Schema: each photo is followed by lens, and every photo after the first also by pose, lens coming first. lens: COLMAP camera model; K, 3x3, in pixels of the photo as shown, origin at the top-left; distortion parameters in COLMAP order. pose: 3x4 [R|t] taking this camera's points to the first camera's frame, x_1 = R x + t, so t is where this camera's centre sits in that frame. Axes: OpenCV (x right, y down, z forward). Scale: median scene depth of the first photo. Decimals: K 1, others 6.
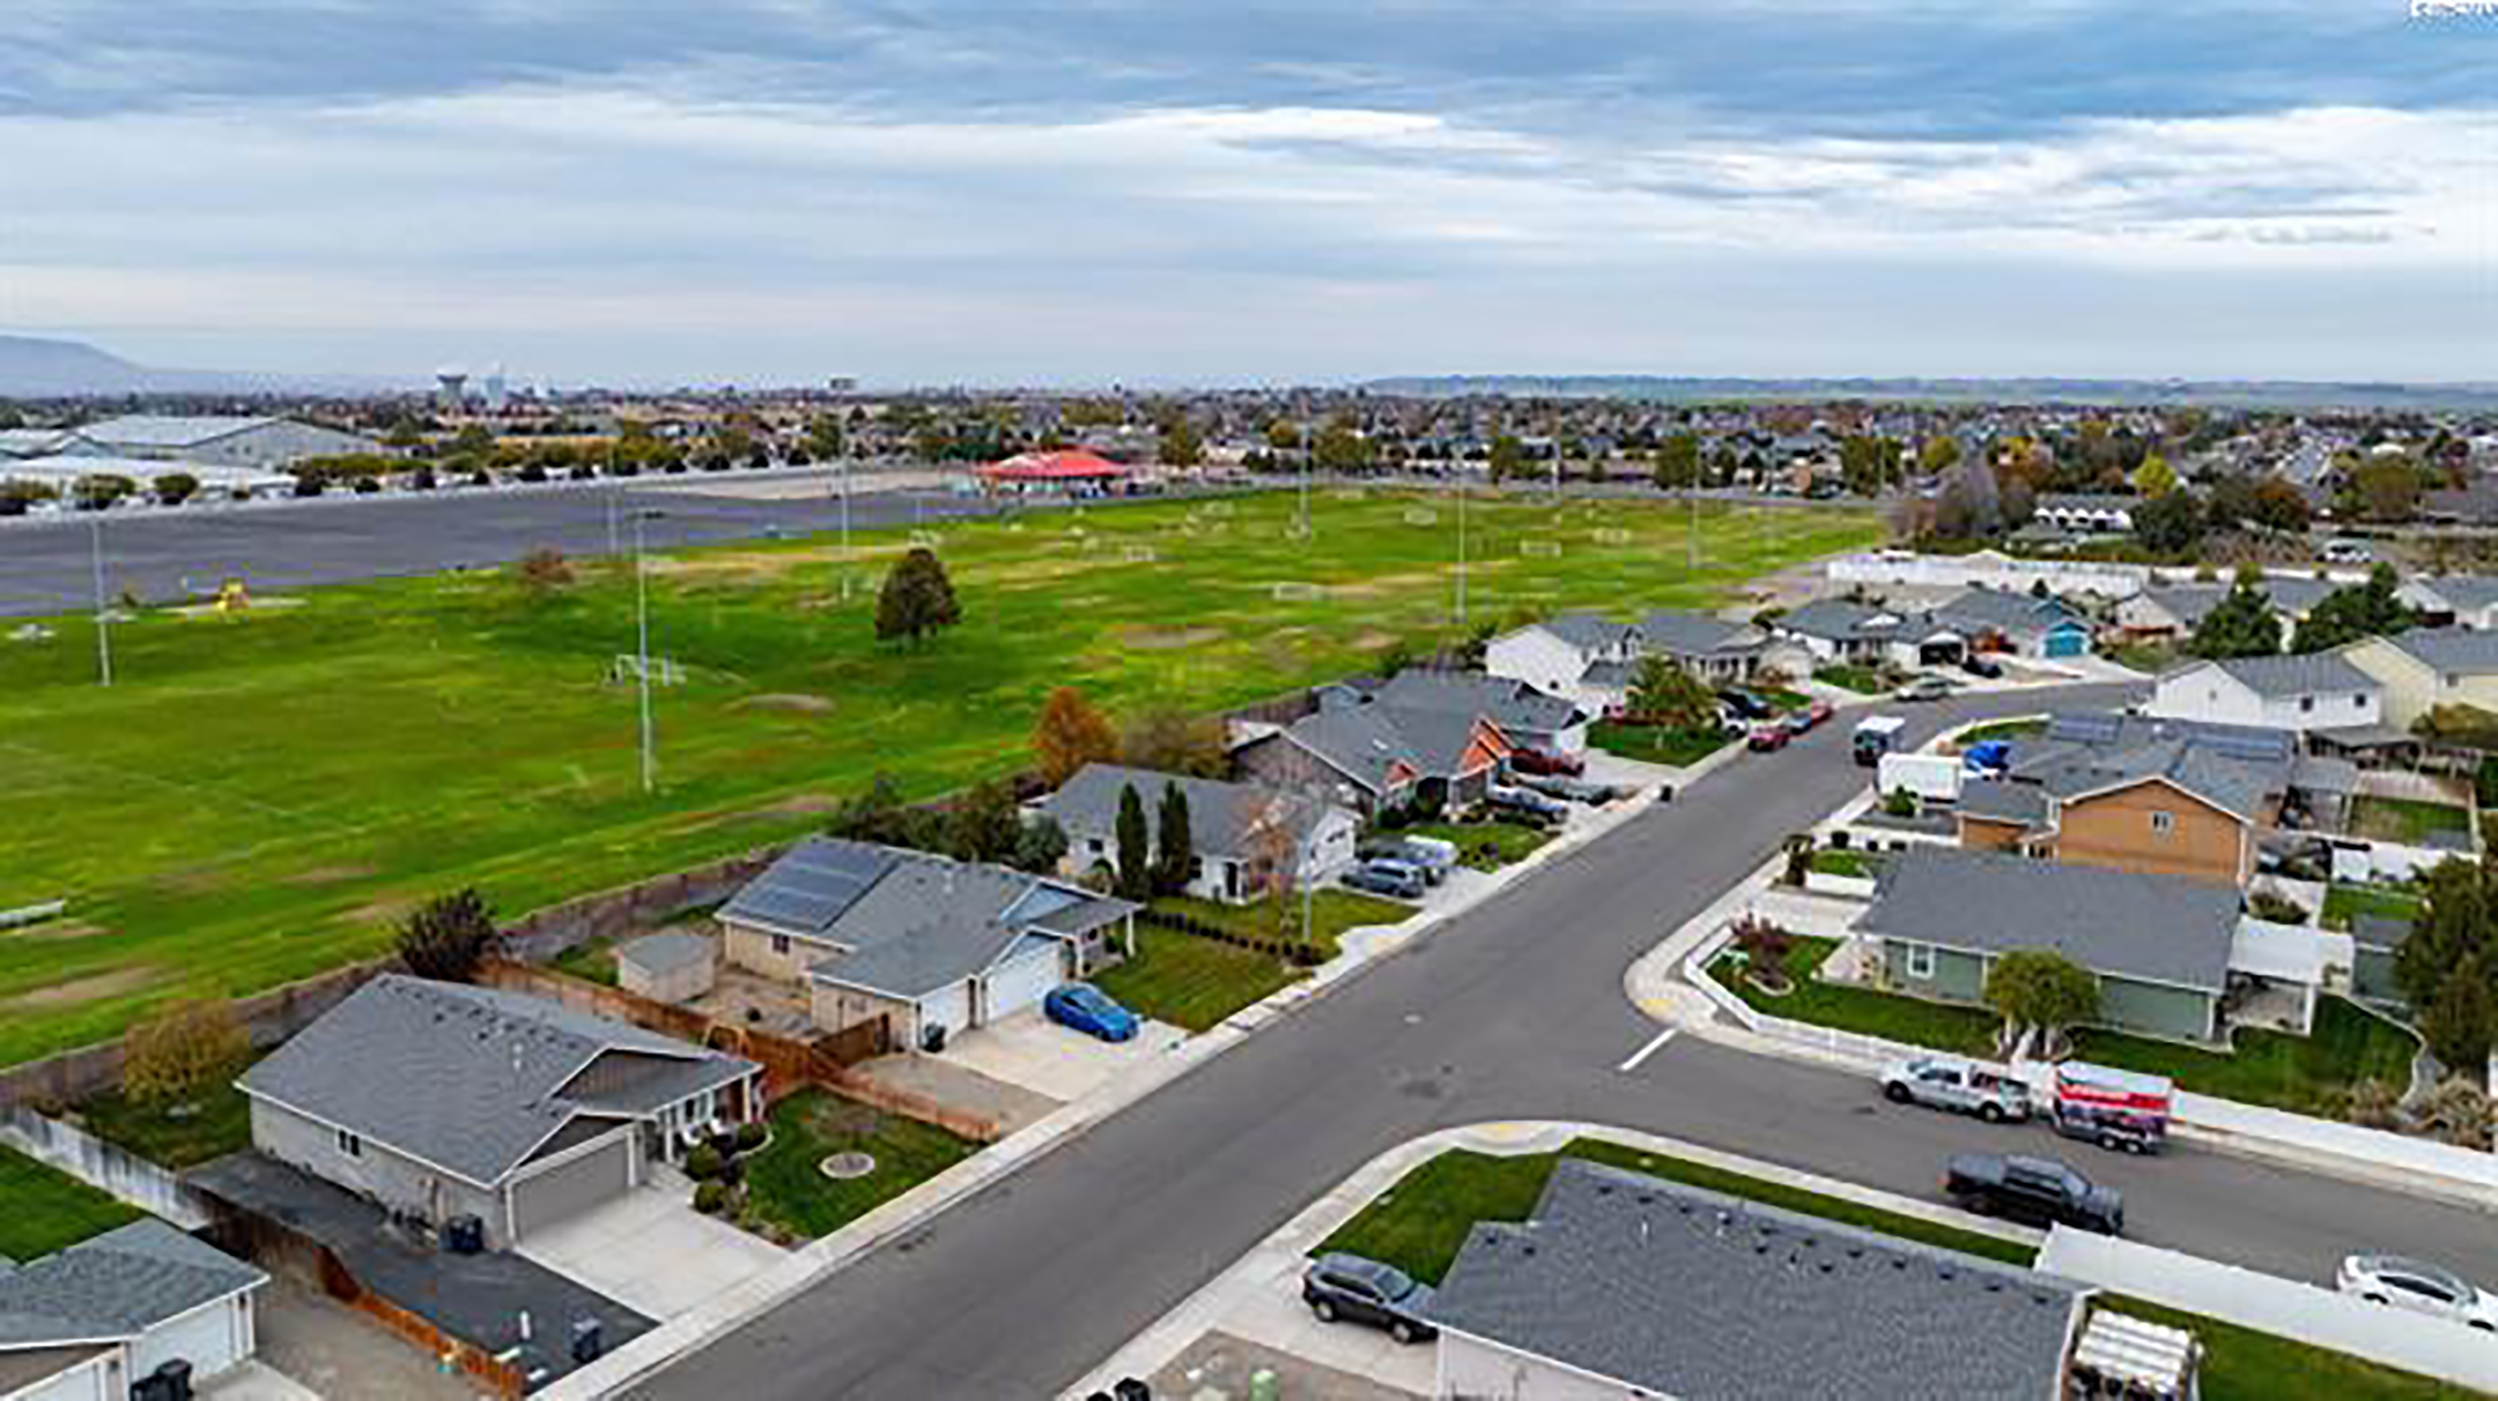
lens RADIAL K [[1766.2, 0, 1251.7], [0, 1766.2, 687.5], [0, 0, 1]] dist [-0.025257, 0.031394]
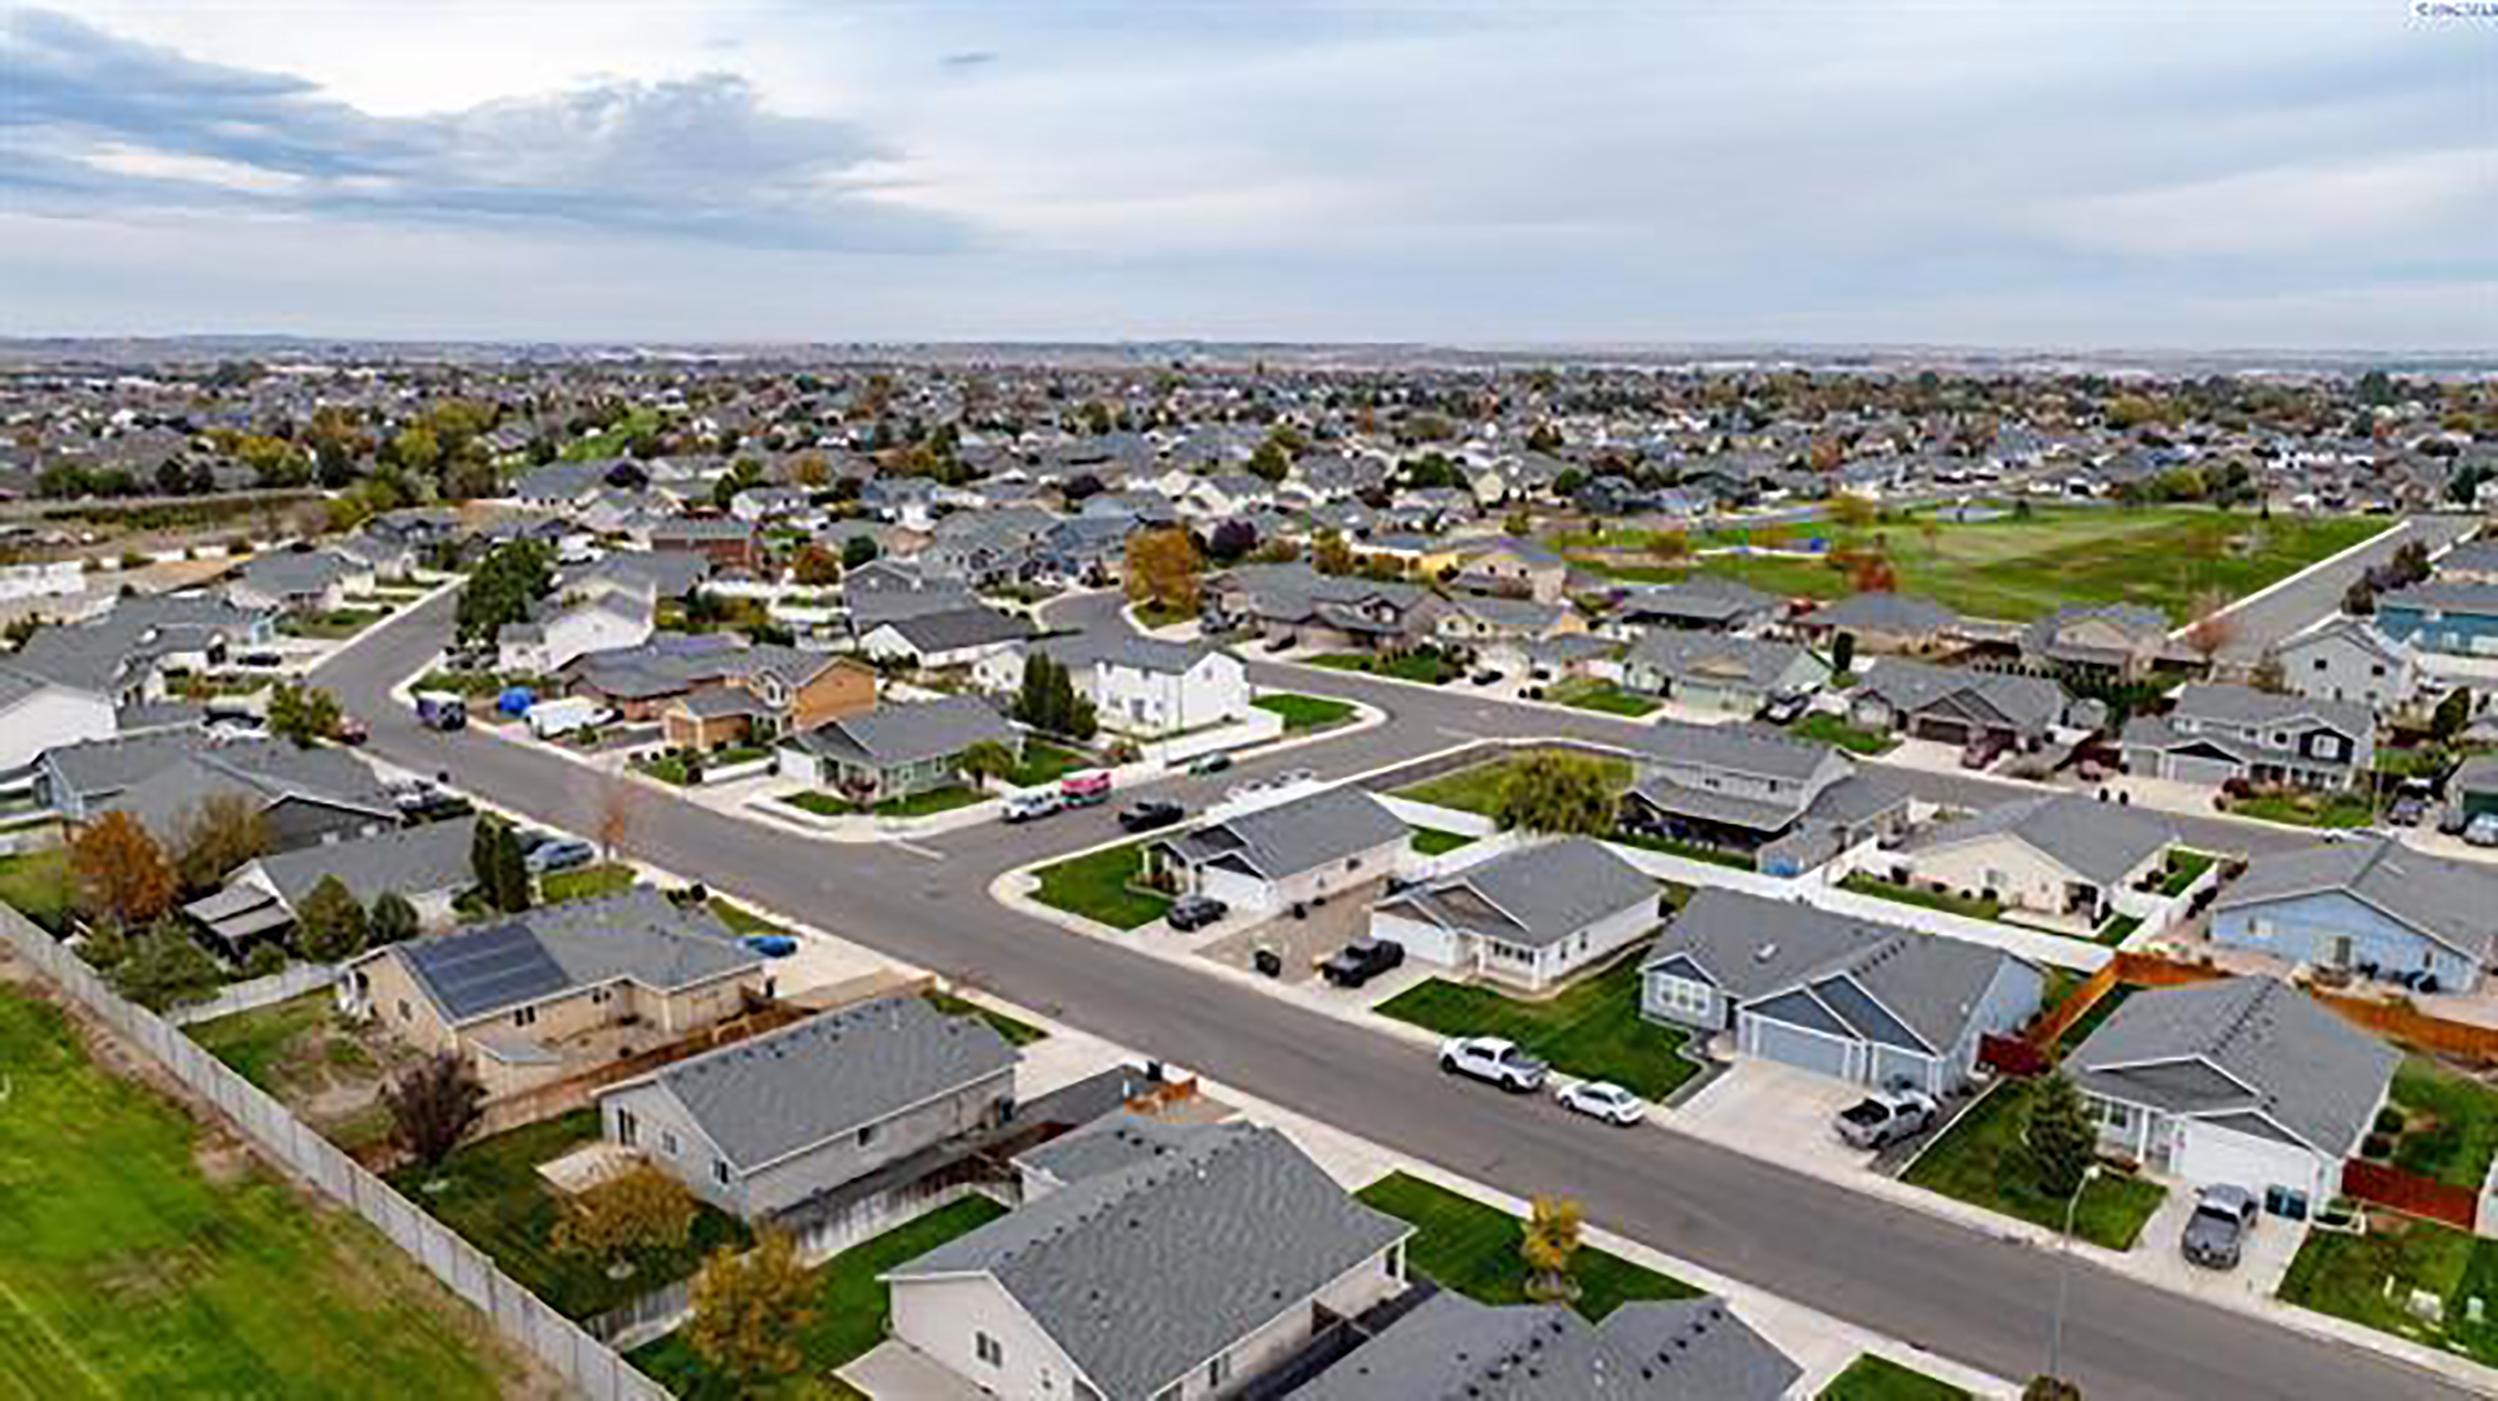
lens RADIAL K [[1766.2, 0, 1250.8], [0, 1766.2, 722.3], [0, 0, 1]] dist [-0.025257, 0.031394]
pose [[0.141633, -0.210423, 0.967296, -0.422433], [0.163567, 0.968690, 0.186777, -0.055130], [-0.976312, 0.131764, 0.171617, 0.125112]]
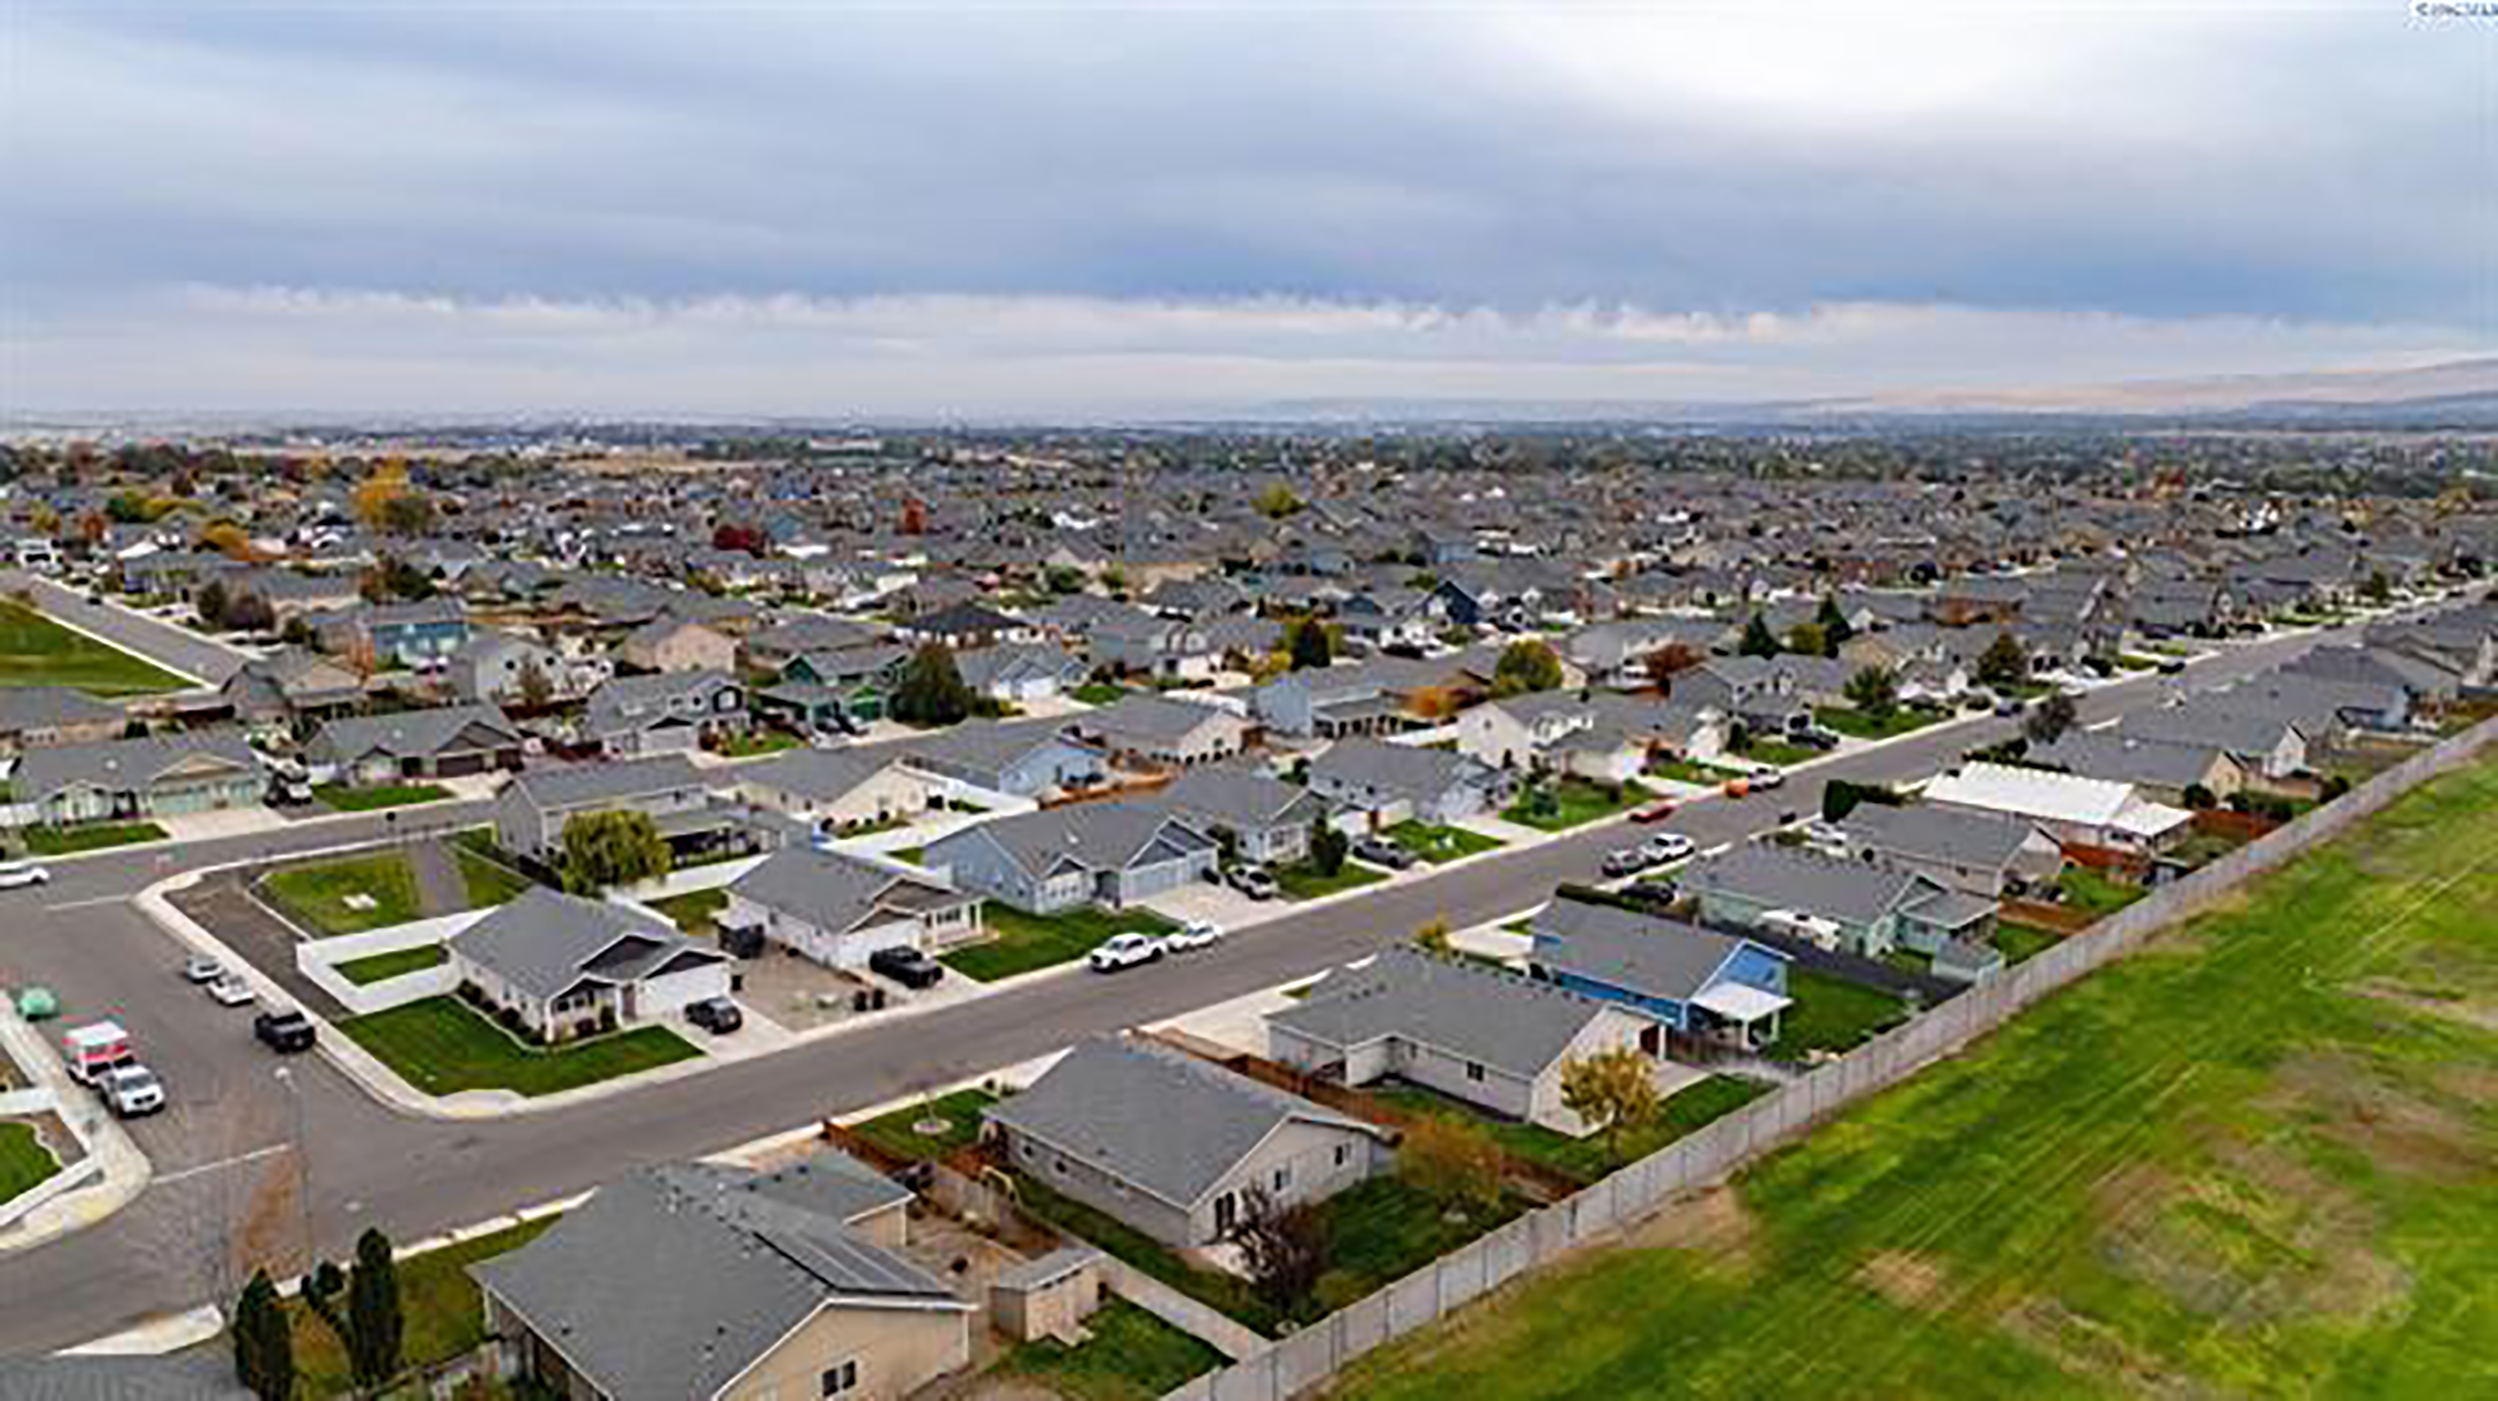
lens RADIAL K [[1766.2, 0, 1244.2], [0, 1766.2, 683.8], [0, 0, 1]] dist [-0.025257, 0.031394]
pose [[-0.972824, -0.037239, 0.228532, -0.209077], [0.038039, 0.947868, 0.316383, -0.132648], [-0.228400, 0.316479, -0.920693, 0.572422]]
